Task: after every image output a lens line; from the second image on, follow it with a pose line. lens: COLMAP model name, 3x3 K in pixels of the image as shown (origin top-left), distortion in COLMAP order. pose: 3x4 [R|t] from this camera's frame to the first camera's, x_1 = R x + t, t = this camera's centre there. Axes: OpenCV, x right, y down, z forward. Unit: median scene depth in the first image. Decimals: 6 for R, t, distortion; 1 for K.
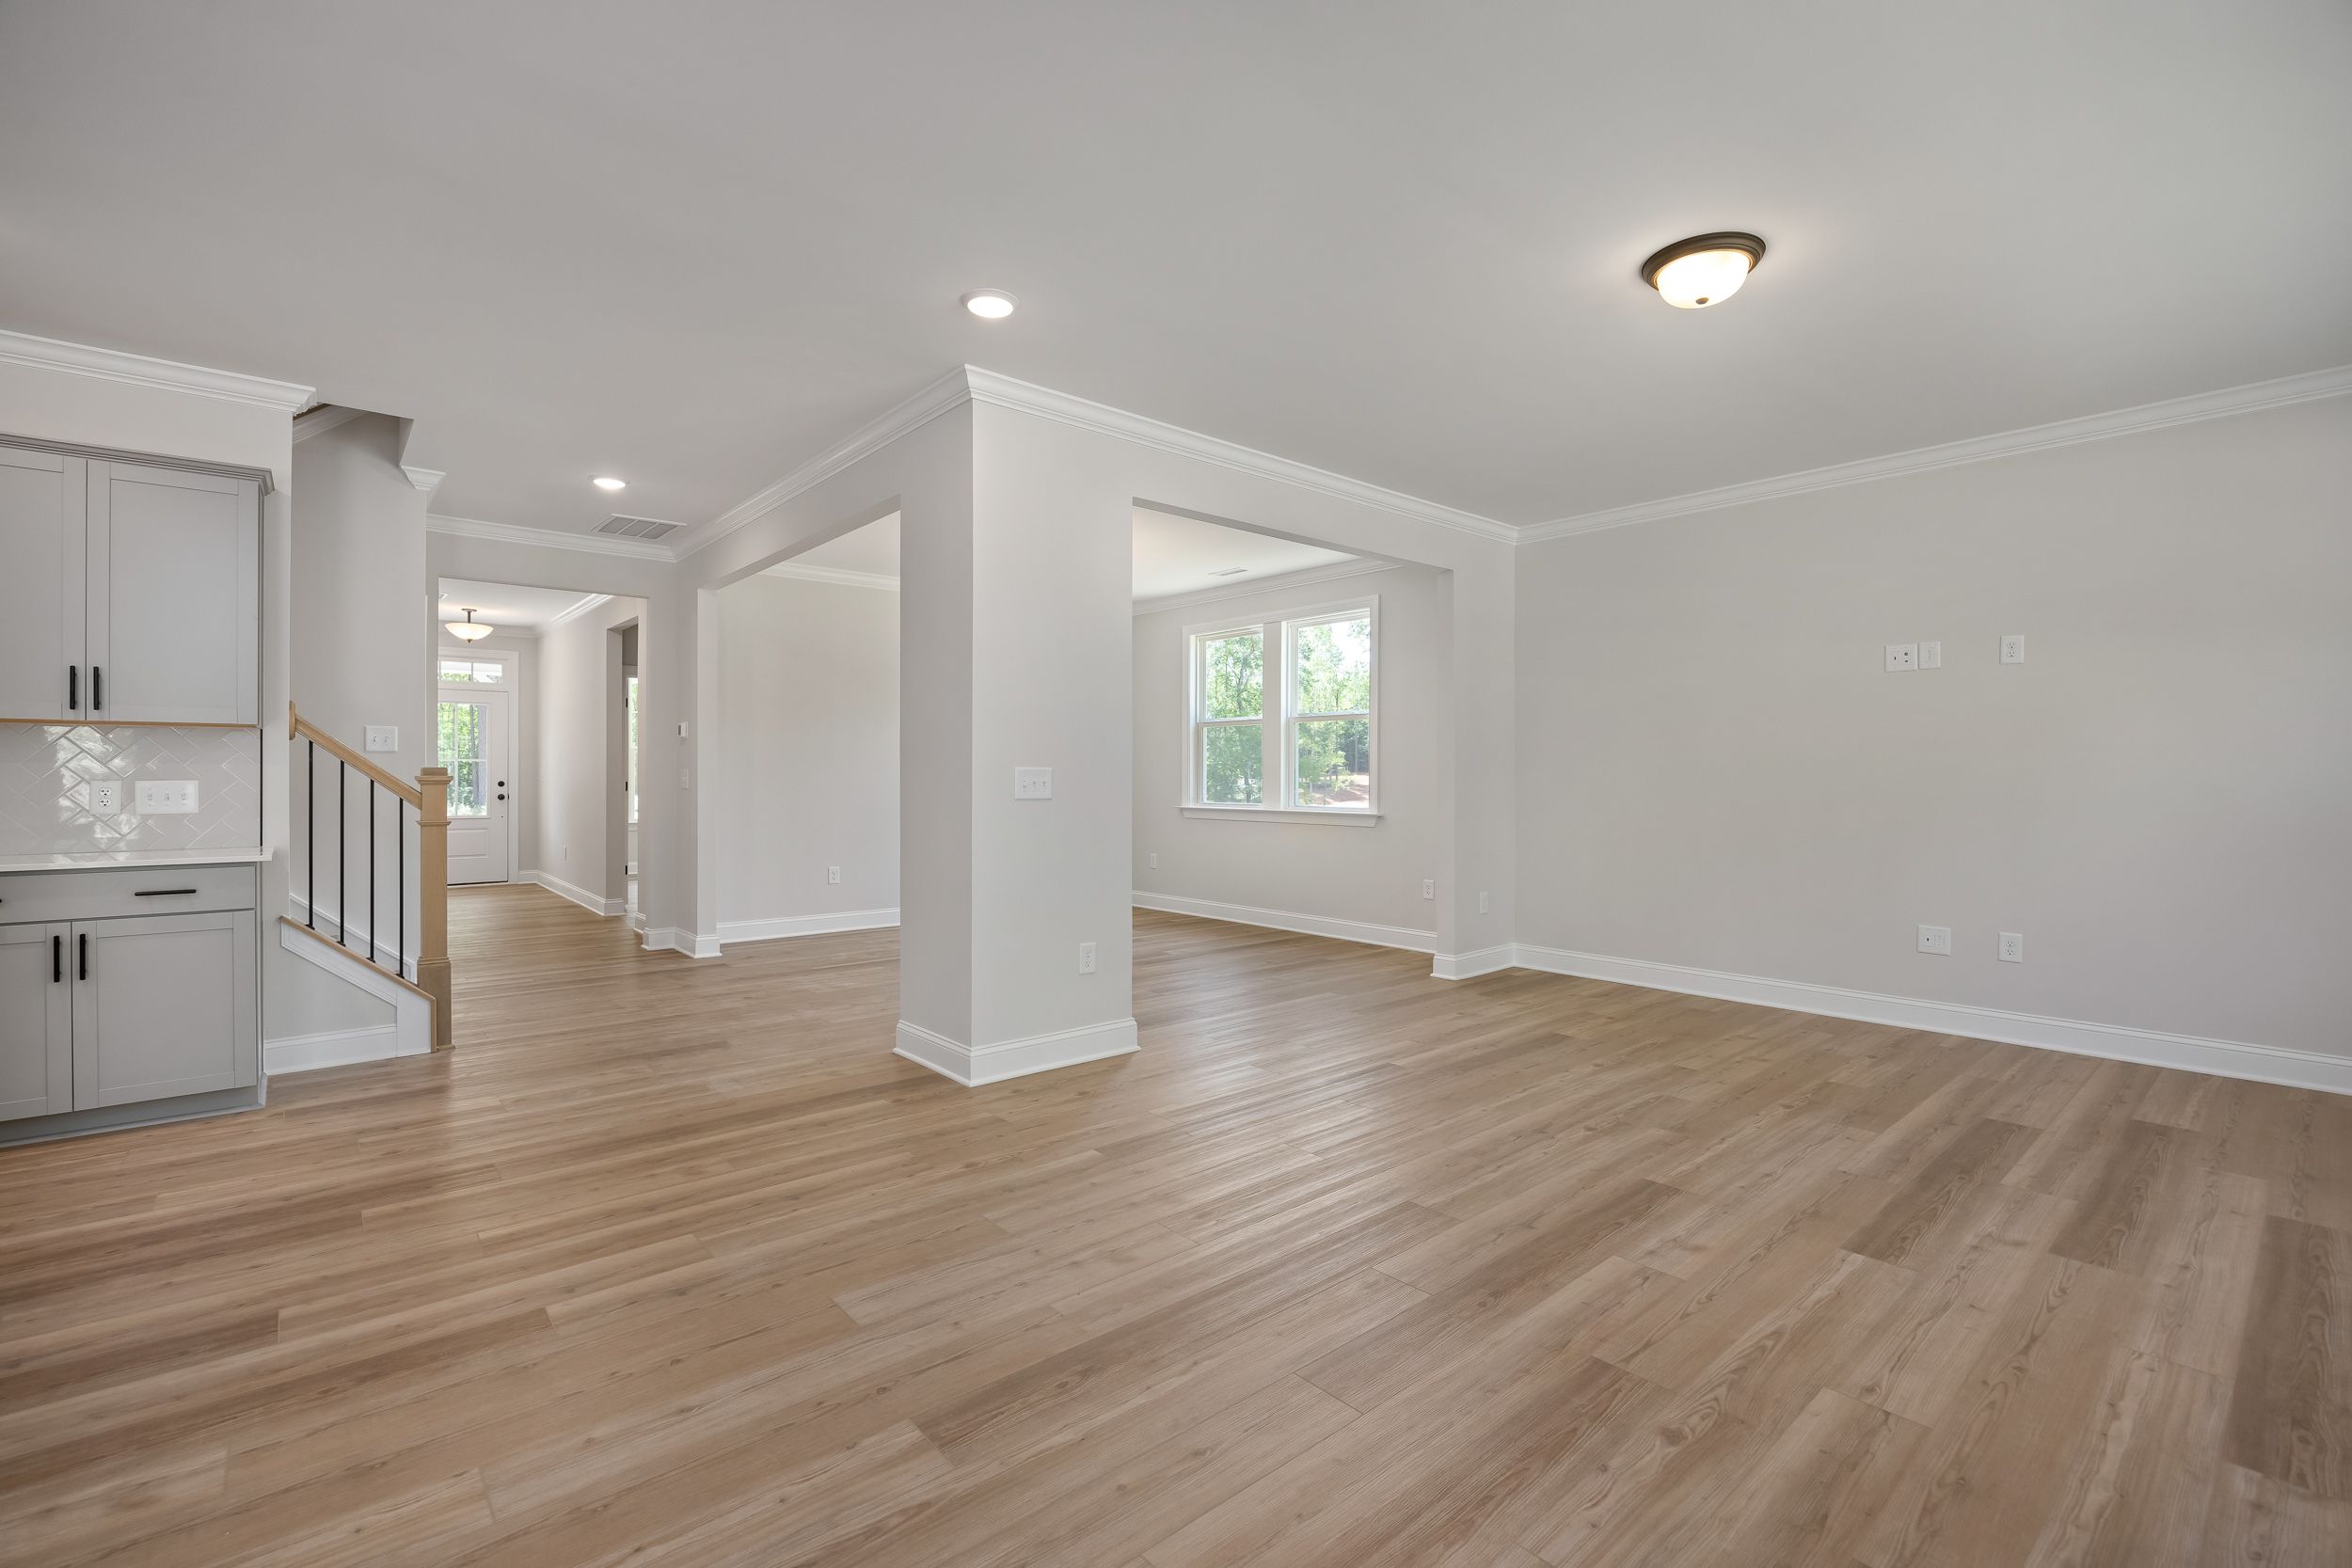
lens RADIAL K [[1021.1, 0, 1194.1], [0, 1021.1, 789.8], [0, 0, 1]] dist [-0.008917, 0.000923]
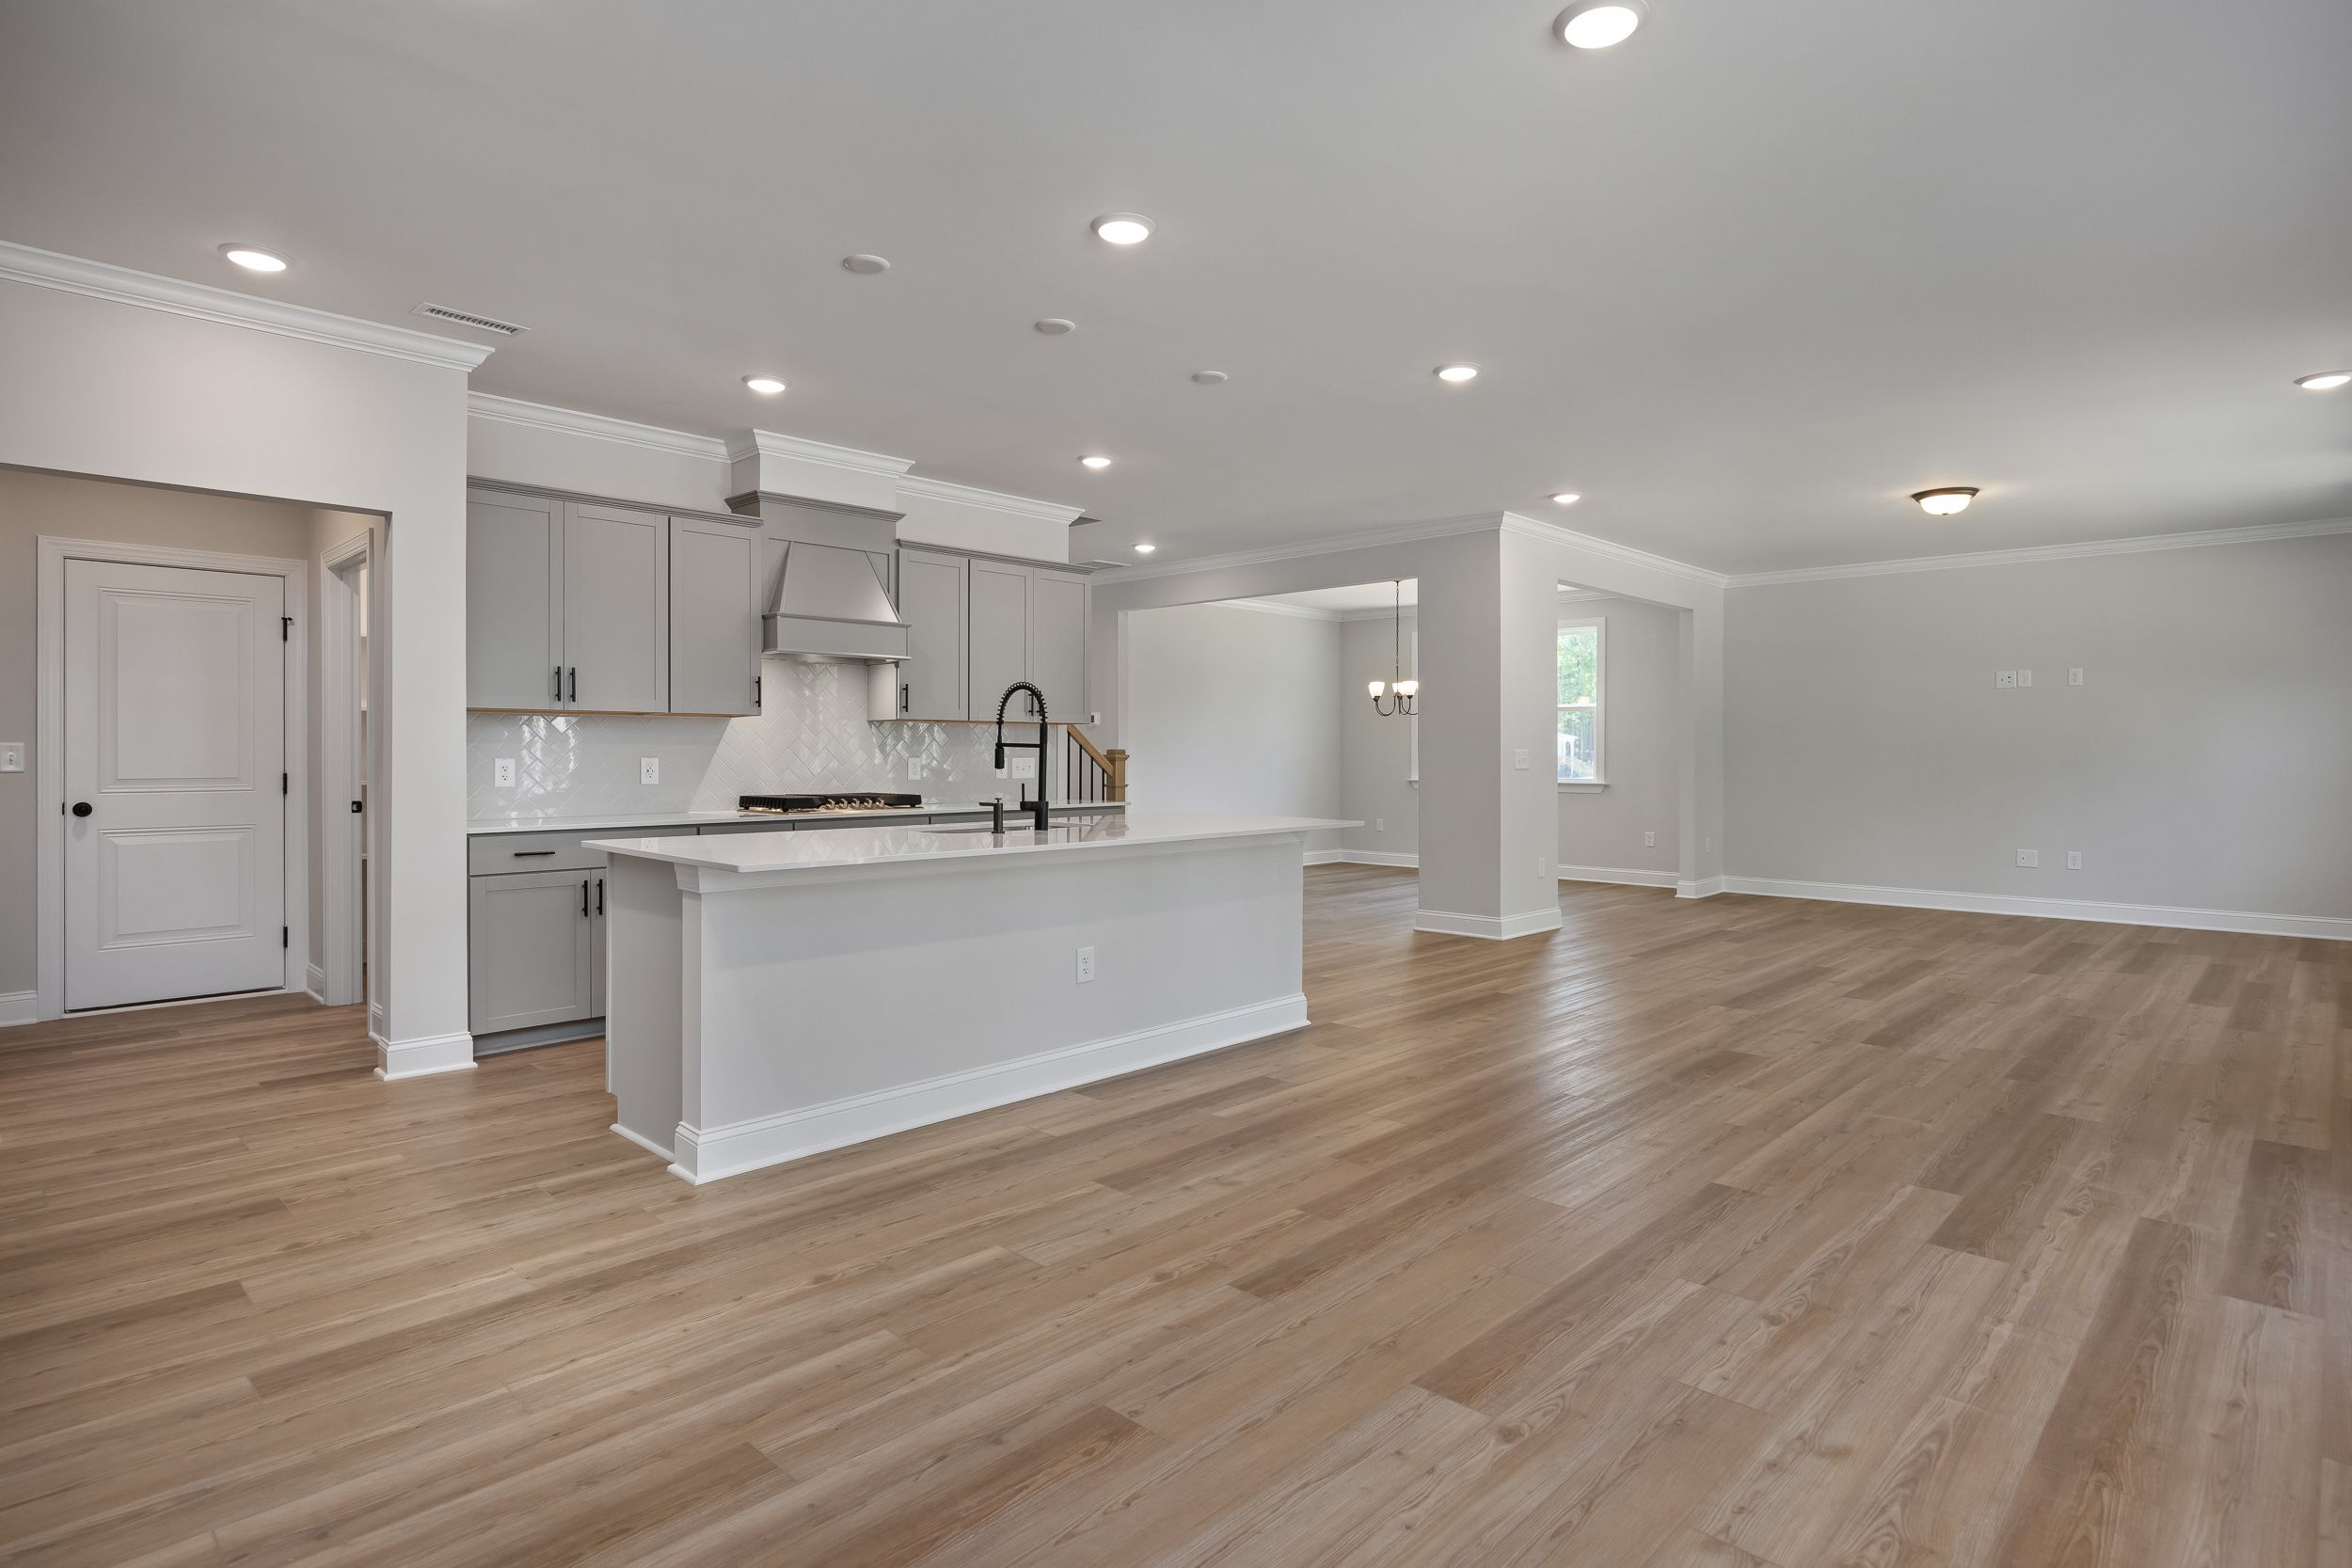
lens RADIAL K [[1223.6, 0, 1170.0], [0, 1223.6, 766.5], [0, 0, 1]] dist [-0.006523, -0.001451]
pose [[0.996852, -0.002036, 0.079253, -0.565319], [0.002319, 0.999991, -0.003480, 0.006521], [-0.079245, 0.003653, 0.996848, -0.591191]]
